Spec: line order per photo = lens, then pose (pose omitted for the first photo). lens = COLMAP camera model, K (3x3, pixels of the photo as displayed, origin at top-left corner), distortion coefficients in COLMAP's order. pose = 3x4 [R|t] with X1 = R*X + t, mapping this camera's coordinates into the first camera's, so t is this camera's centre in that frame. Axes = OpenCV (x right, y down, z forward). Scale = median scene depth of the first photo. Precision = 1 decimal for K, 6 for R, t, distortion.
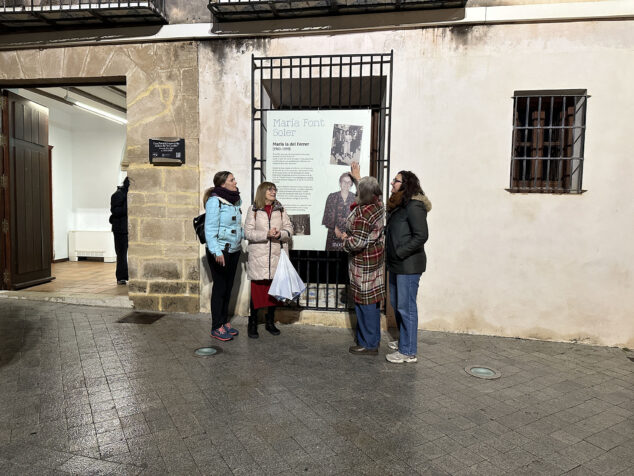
lens RADIAL K [[432.7, 0, 317.0], [0, 432.7, 238.0], [0, 0, 1]] dist [0.049851, -0.044181]
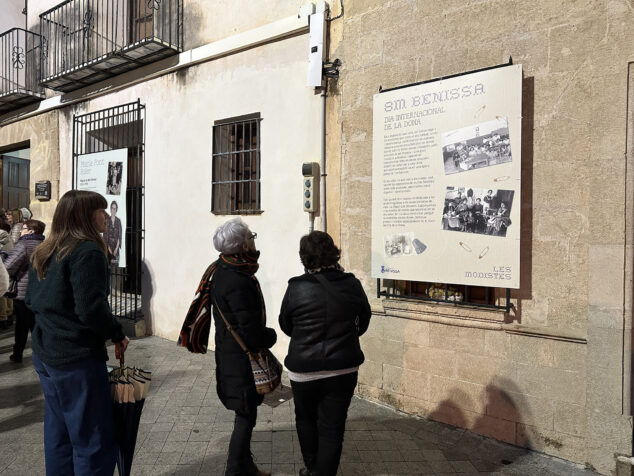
lens RADIAL K [[432.7, 0, 317.0], [0, 432.7, 238.0], [0, 0, 1]] dist [0.049851, -0.044181]
pose [[0.902062, -0.003871, -0.431589, 1.111405], [-0.021388, 0.998330, -0.053656, 0.005822], [0.431076, 0.057632, 0.900473, 0.153073]]
